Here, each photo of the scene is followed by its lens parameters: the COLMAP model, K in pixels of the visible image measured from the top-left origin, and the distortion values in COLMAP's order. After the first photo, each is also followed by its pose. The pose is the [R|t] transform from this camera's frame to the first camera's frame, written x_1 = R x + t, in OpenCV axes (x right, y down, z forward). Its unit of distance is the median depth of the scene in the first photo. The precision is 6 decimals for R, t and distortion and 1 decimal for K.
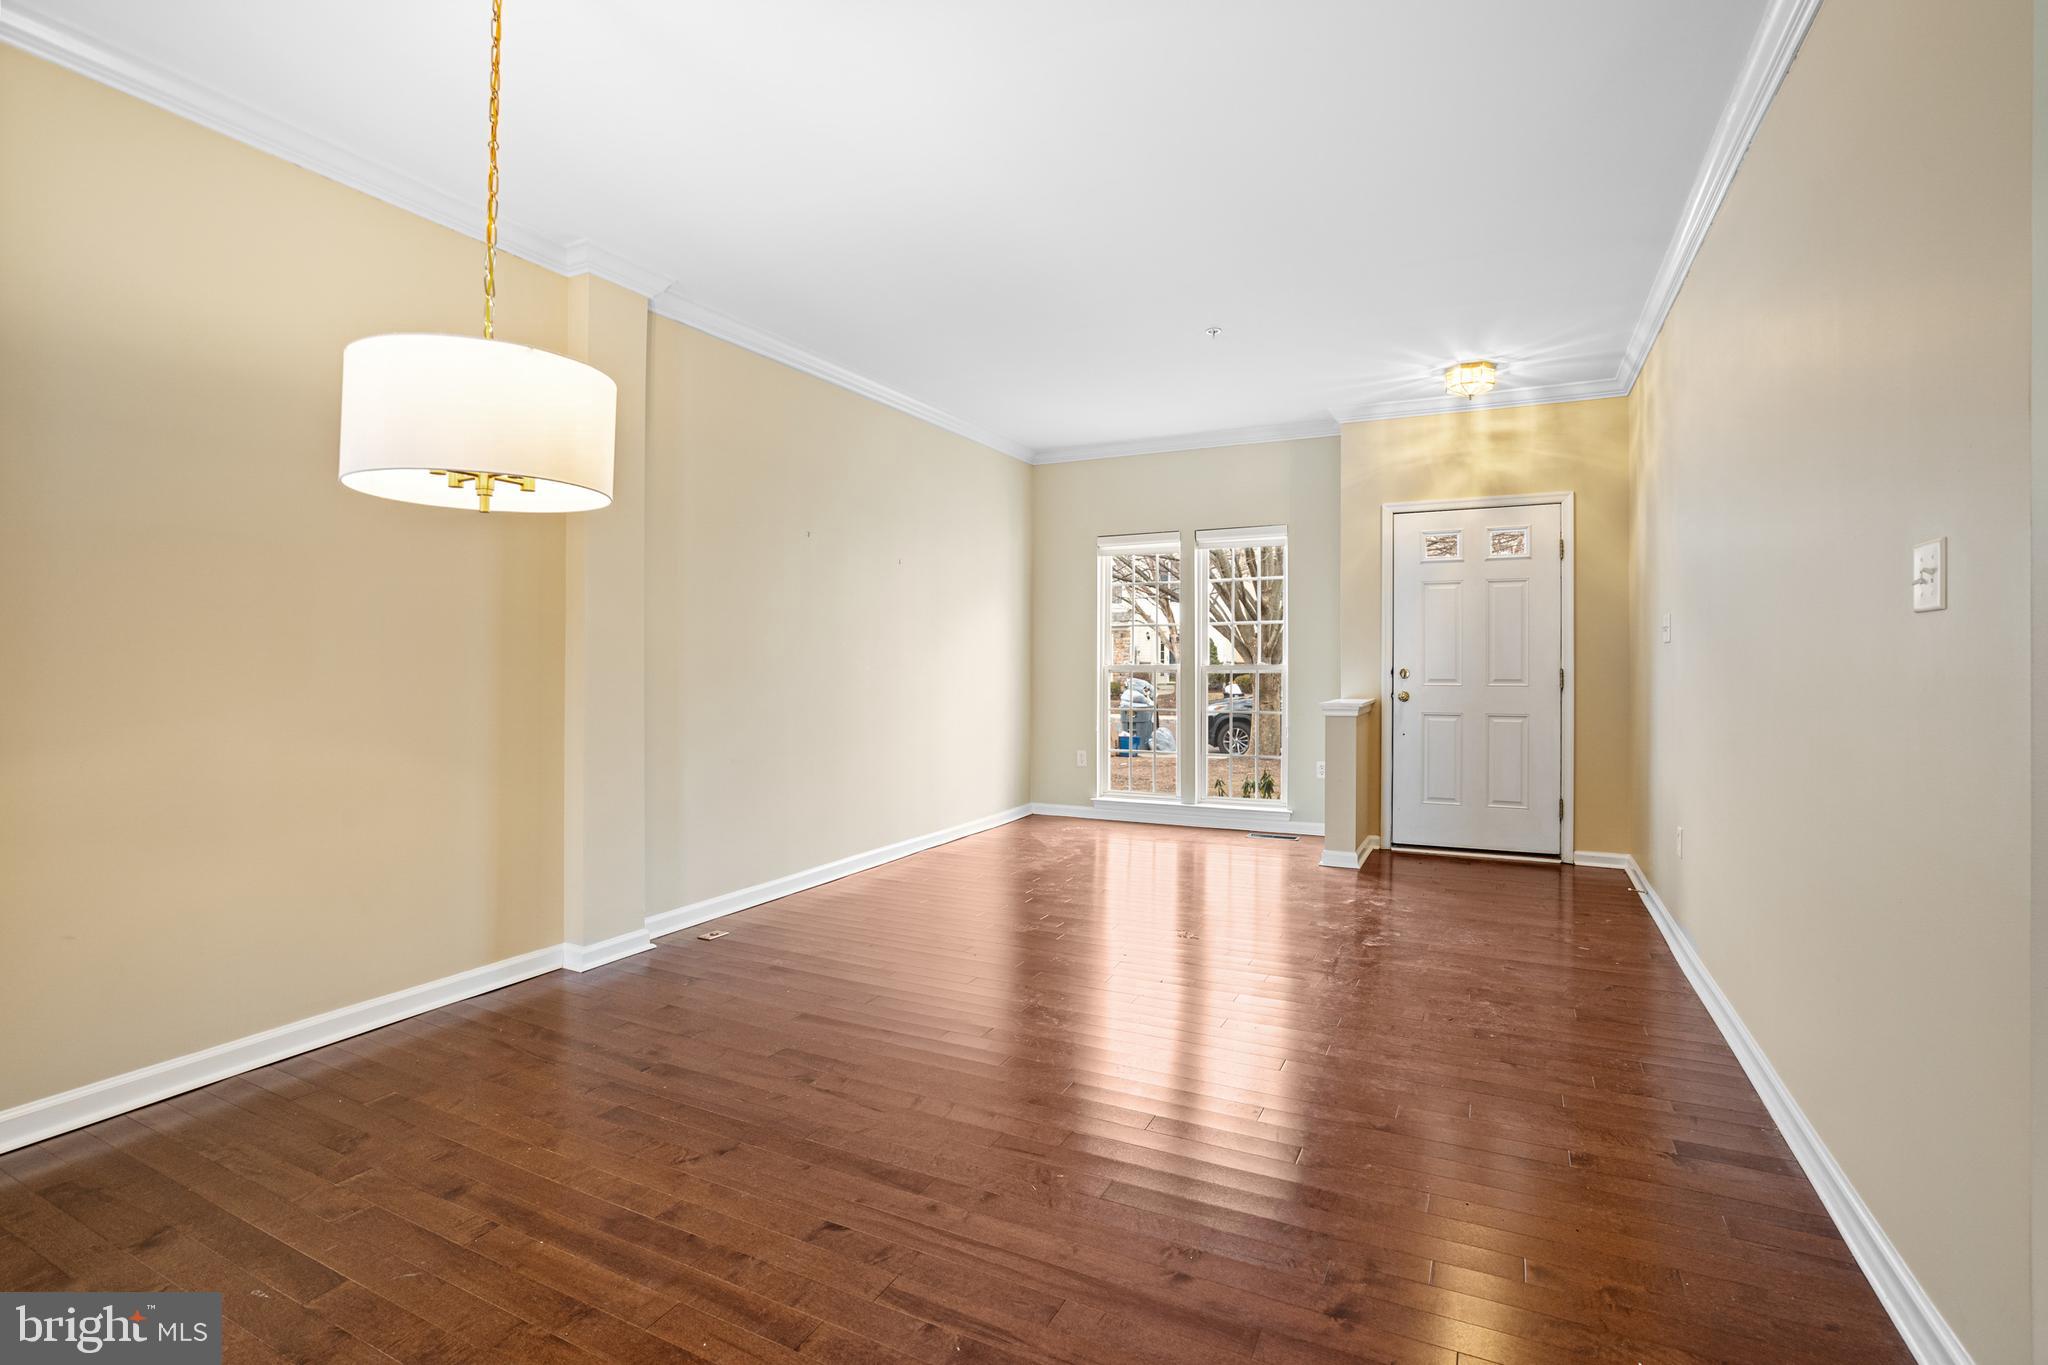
lens RADIAL K [[955.3, 0, 1023.1], [0, 955.3, 678.2], [0, 0, 1]] dist [-0.043194, 0.016999]
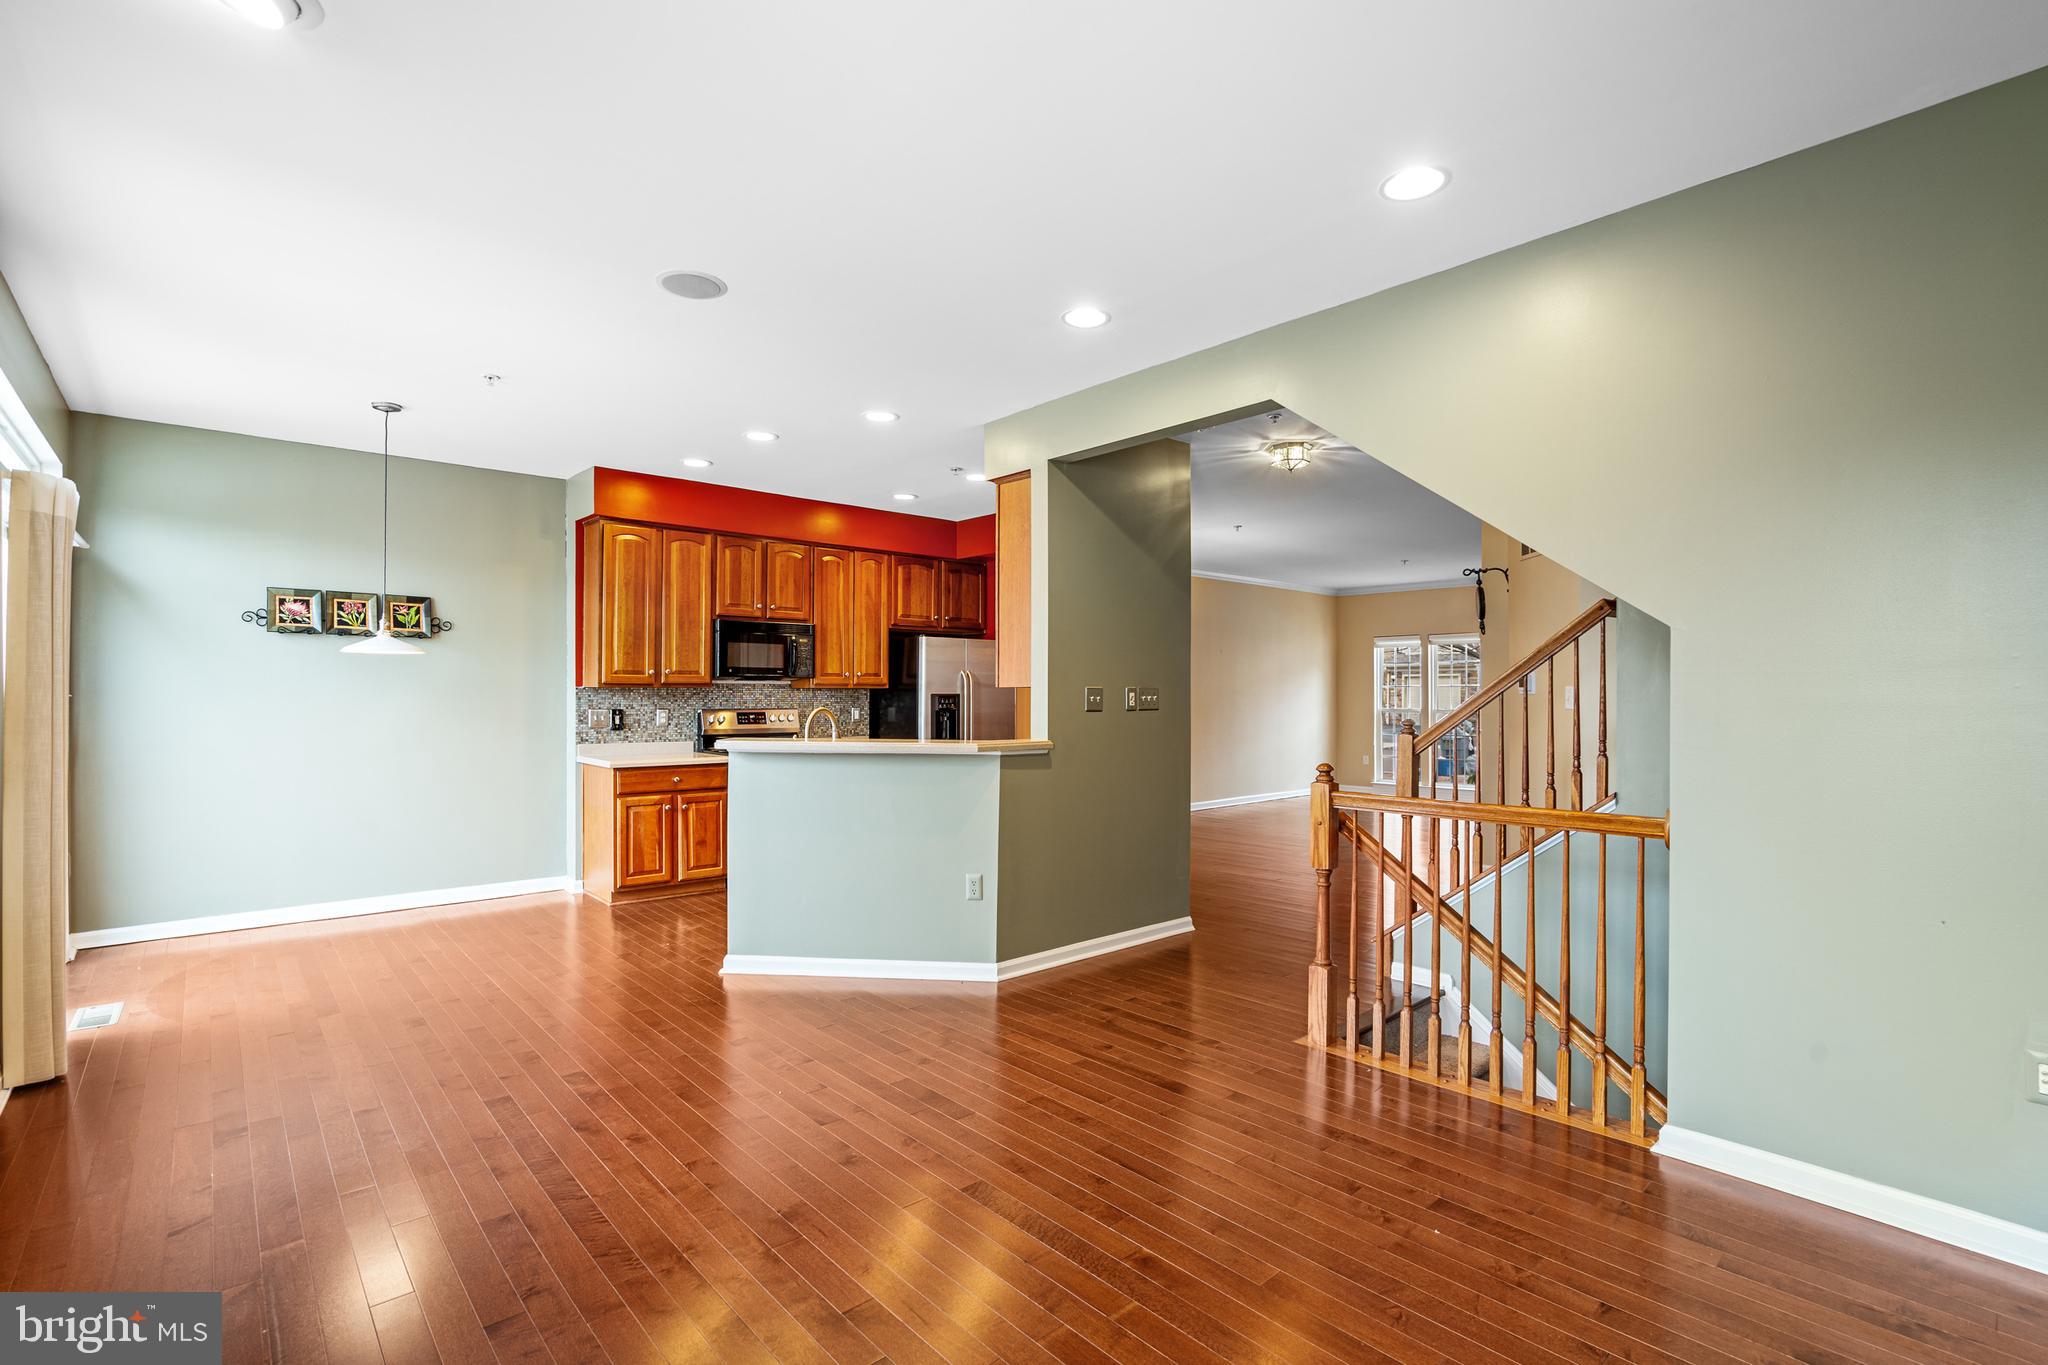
lens RADIAL K [[955.3, 0, 1012.3], [0, 955.3, 695.2], [0, 0, 1]] dist [-0.043194, 0.016999]
pose [[0.934039, -0.009550, -0.357043, 0.094817], [0.011519, 0.999928, 0.003388, -0.061895], [0.356985, -0.007277, 0.934082, -1.080649]]
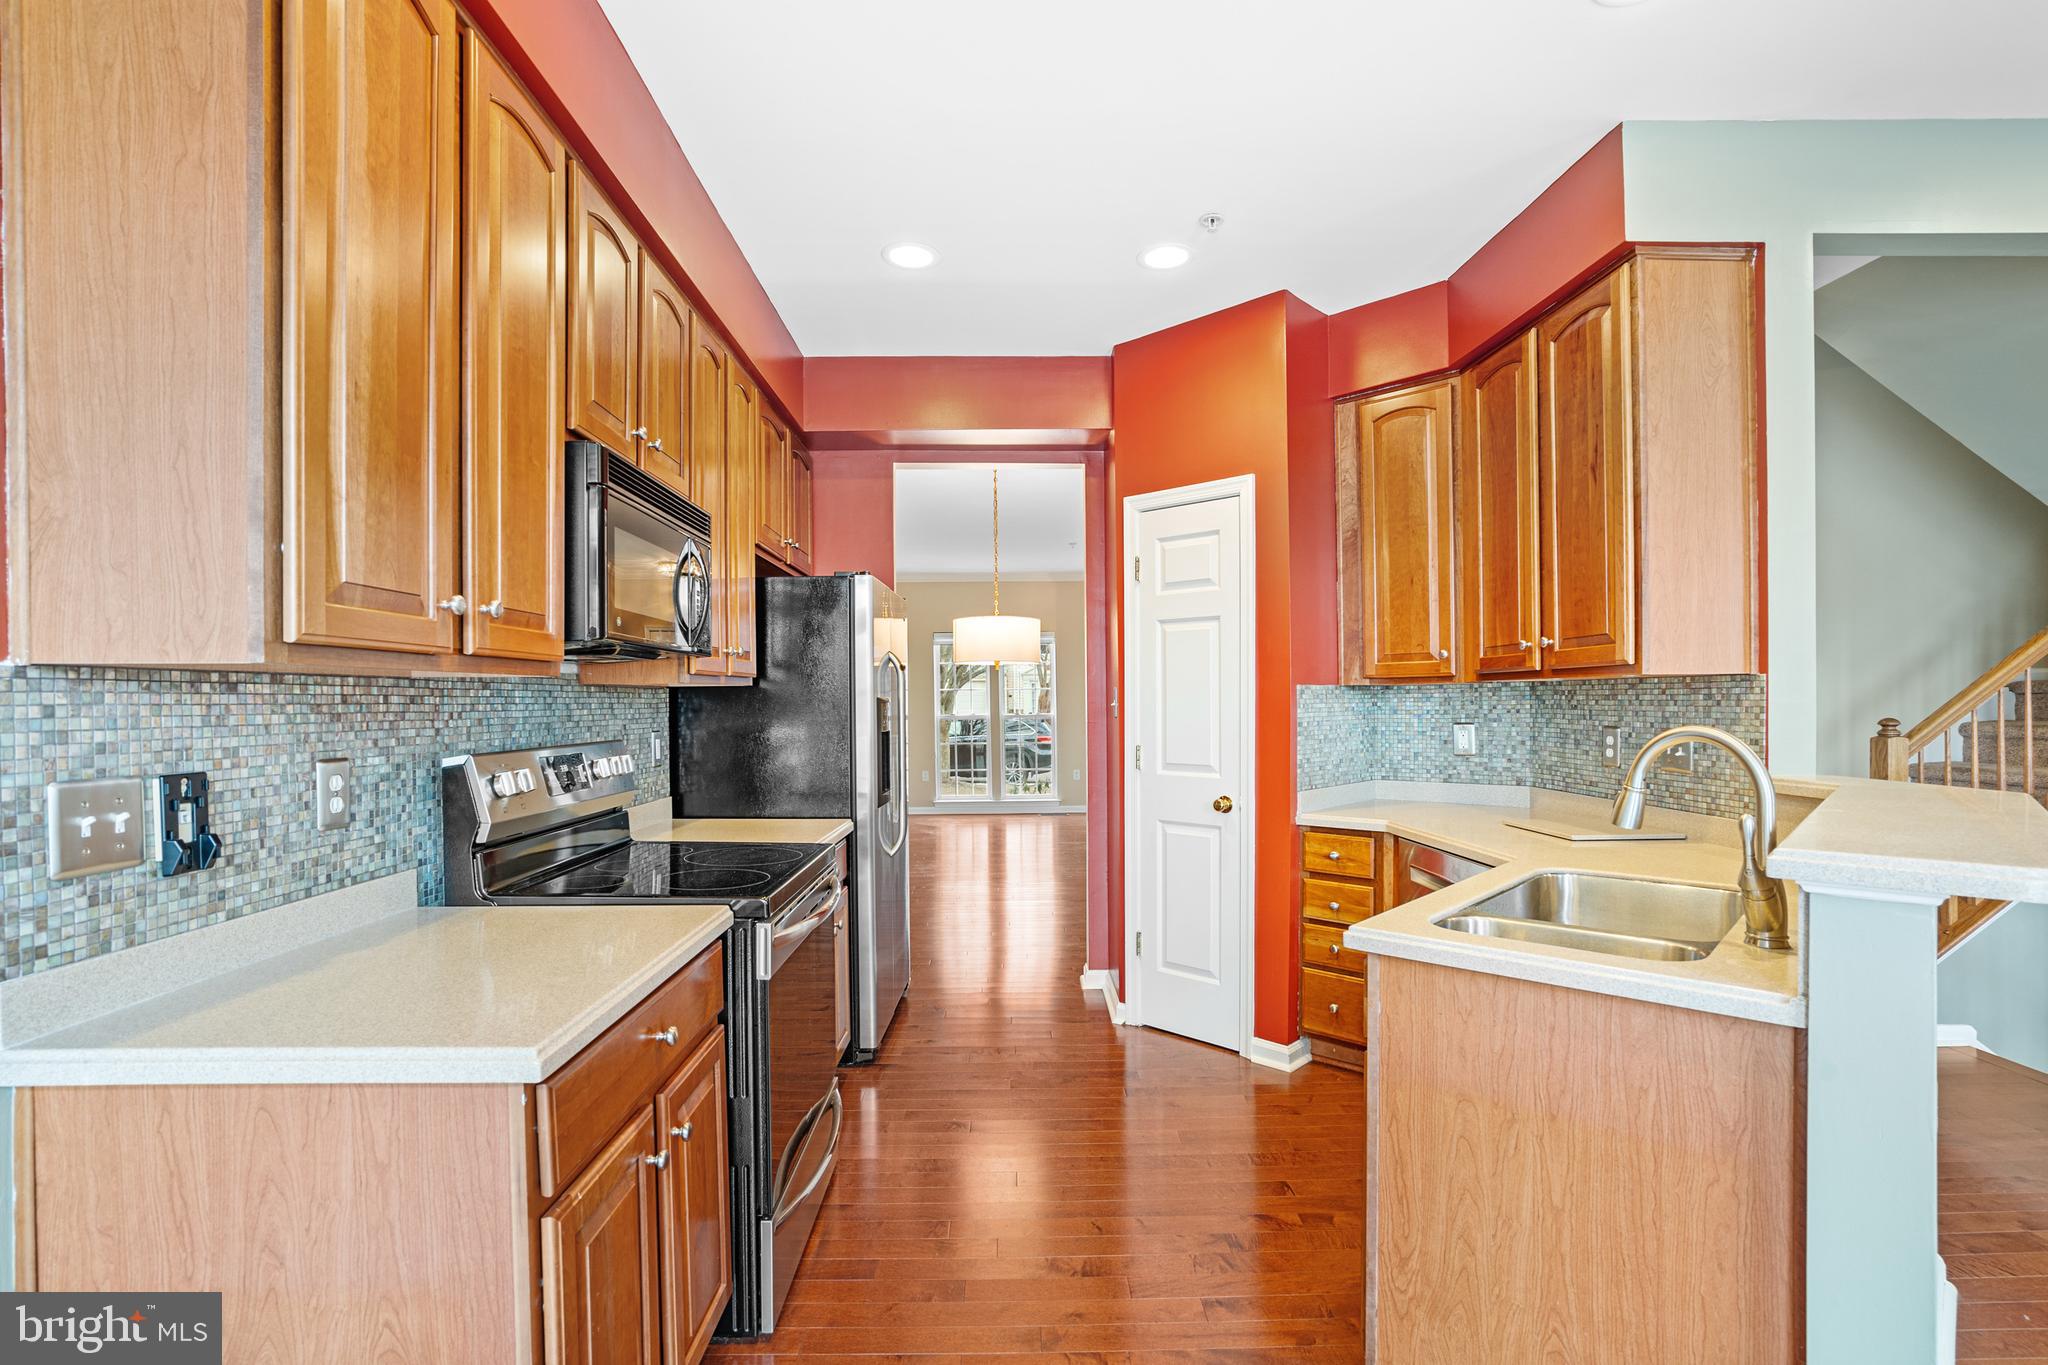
lens RADIAL K [[955.3, 0, 1019.2], [0, 955.3, 713.3], [0, 0, 1]] dist [-0.043194, 0.016999]
pose [[0.877764, -0.024363, 0.478474, -0.658356], [0.014291, 0.999593, 0.024681, -0.064506], [-0.478880, -0.014827, 0.877755, -0.513220]]
